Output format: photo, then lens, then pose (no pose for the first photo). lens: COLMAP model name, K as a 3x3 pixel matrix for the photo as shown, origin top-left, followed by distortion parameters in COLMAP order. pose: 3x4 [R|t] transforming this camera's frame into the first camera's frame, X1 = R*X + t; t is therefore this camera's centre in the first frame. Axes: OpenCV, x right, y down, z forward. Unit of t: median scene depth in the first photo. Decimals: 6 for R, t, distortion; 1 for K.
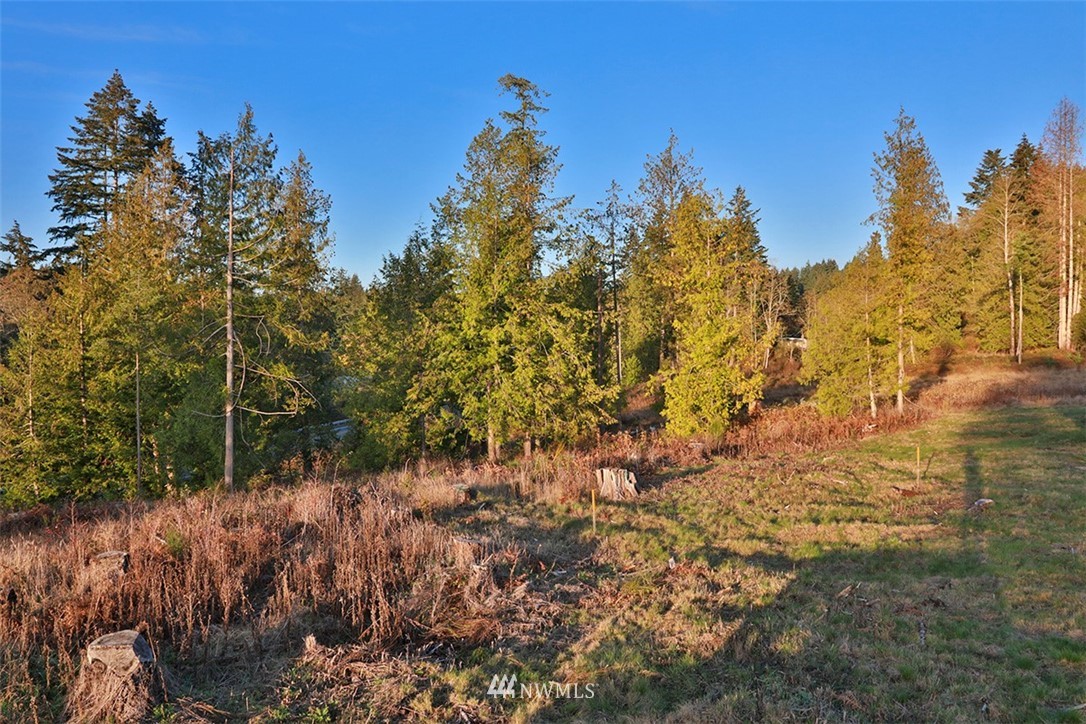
lens RADIAL K [[780.0, 0, 545.0], [0, 780.0, 371.1], [0, 0, 1]] dist [-0.086469, 0.025721]
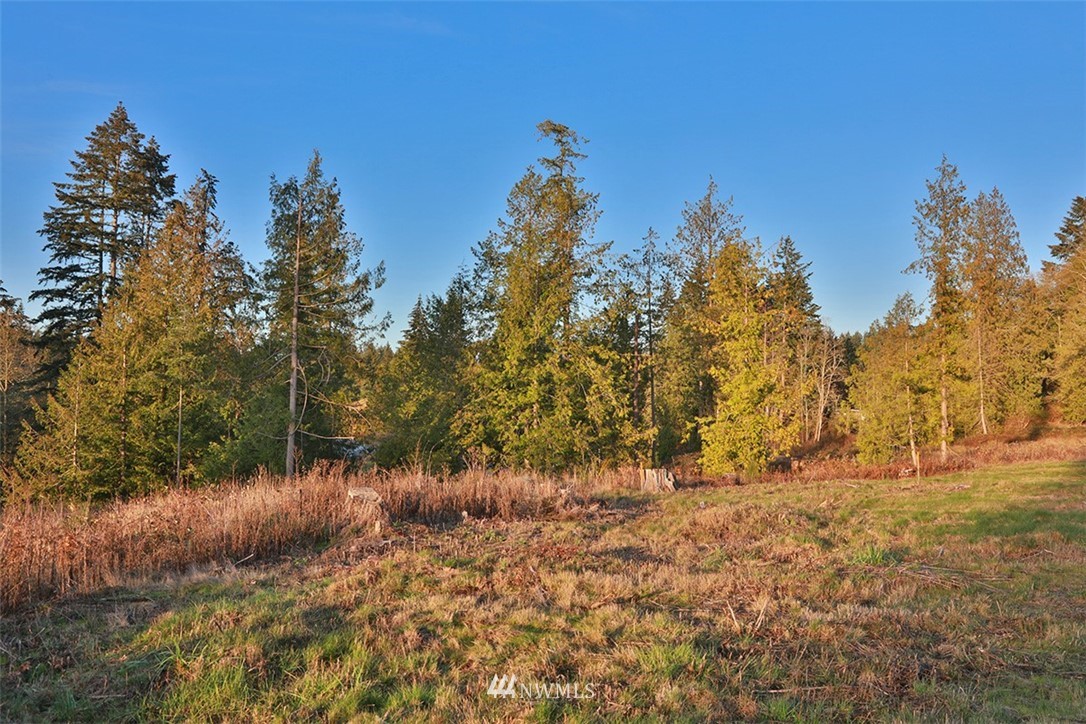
lens RADIAL K [[901.1, 0, 543.4], [0, 901.1, 392.1], [0, 0, 1]] dist [-0.037613, -0.001737]
pose [[0.999595, 0.015478, -0.023898, -0.020438], [-0.016919, 0.997973, -0.061347, 0.040589], [0.022900, 0.061727, 0.997830, -0.151277]]
